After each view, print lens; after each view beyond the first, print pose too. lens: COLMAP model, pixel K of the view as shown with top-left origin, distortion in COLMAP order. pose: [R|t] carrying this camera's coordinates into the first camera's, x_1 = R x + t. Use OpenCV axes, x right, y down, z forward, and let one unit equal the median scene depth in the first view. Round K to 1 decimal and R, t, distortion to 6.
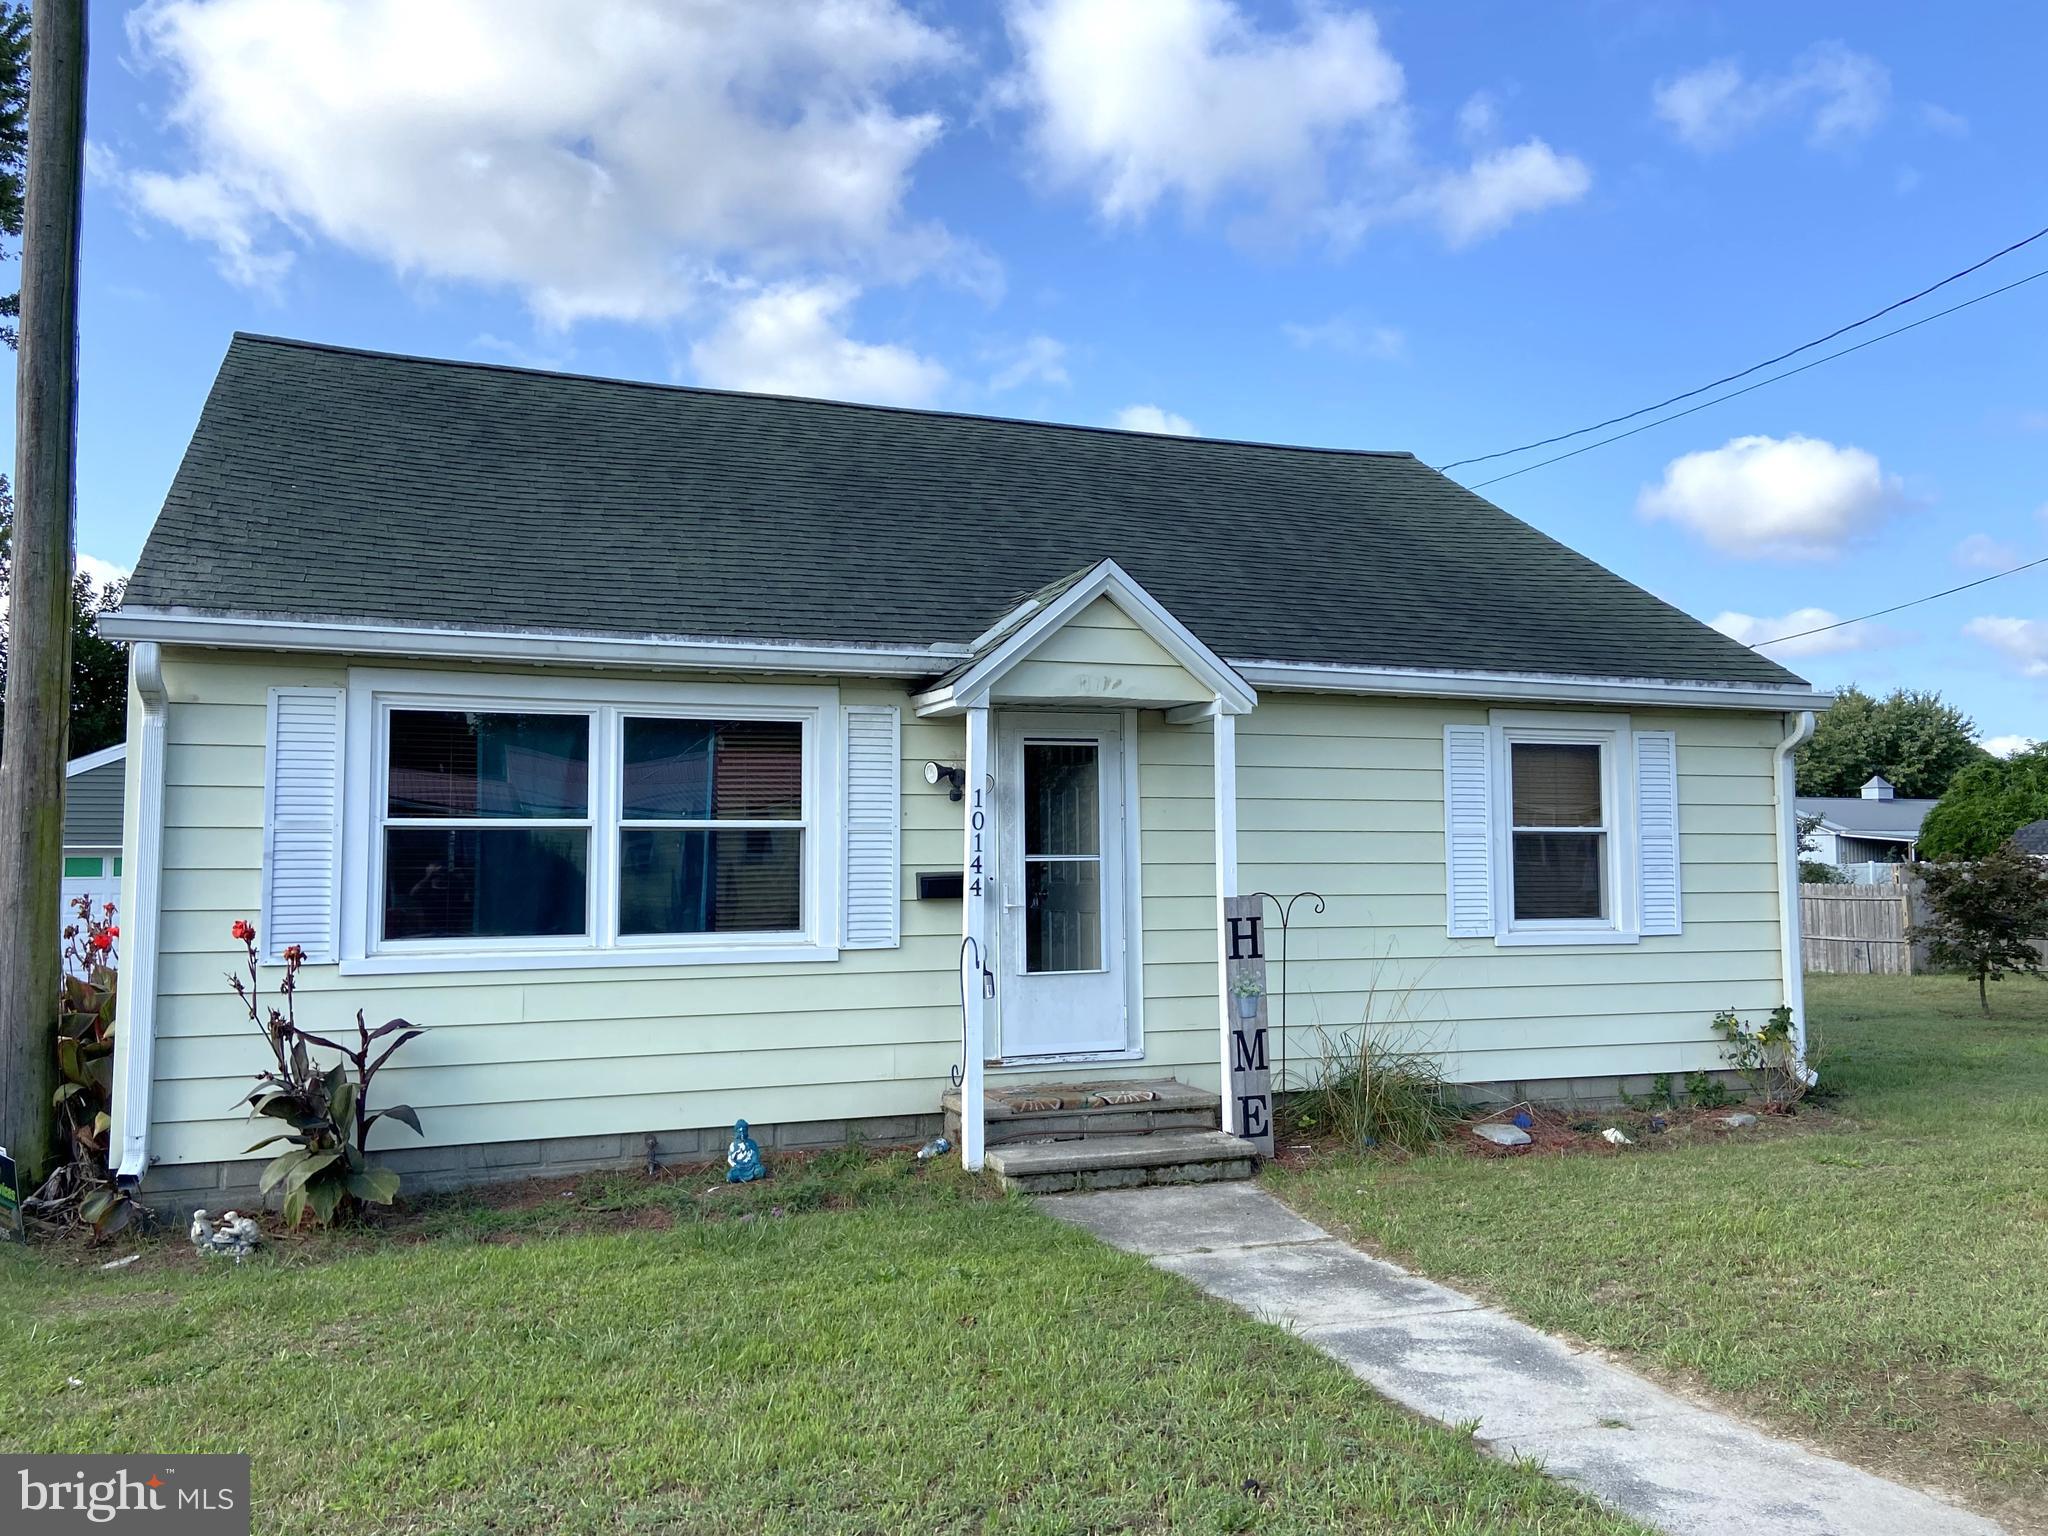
lens RADIAL K [[1658.4, 0, 1024.4], [0, 1658.4, 763.9], [0, 0, 1]] dist [0.019479, 0.001327]
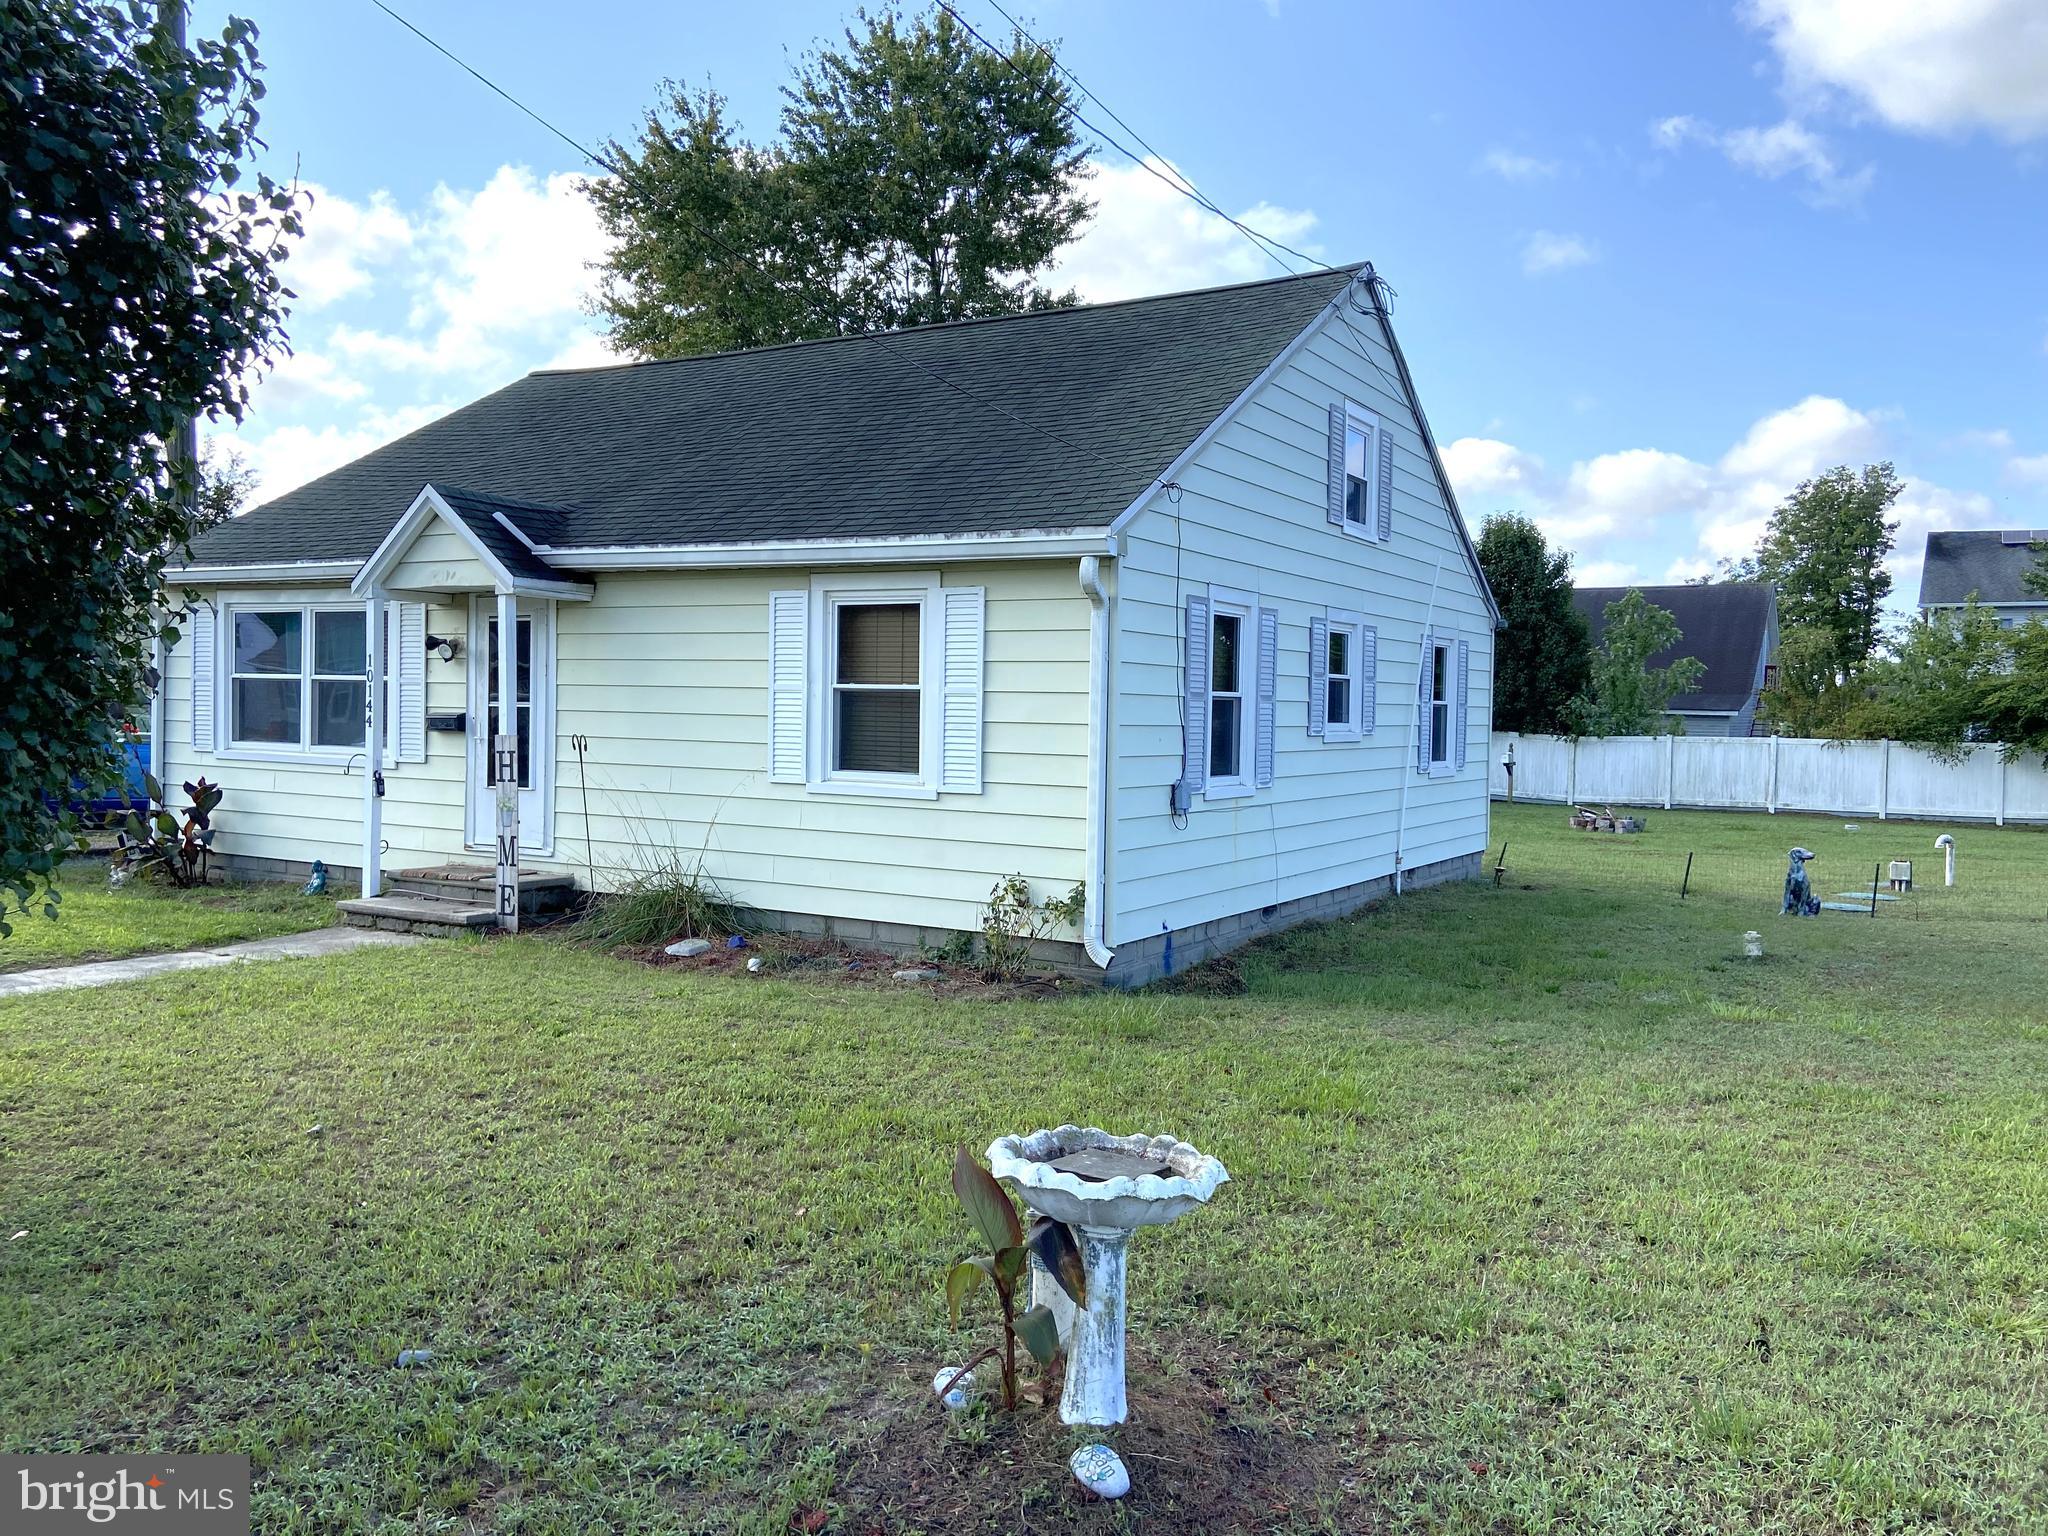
lens RADIAL K [[1557.2, 0, 1024.5], [0, 1557.2, 764.8], [0, 0, 1]] dist [-0.001692, -0.001408]
pose [[0.649108, 0.041289, -0.759575, 1.143633], [0.016675, 0.997514, 0.068473, 0.023580], [0.760514, -0.057112, 0.646805, 0.444491]]
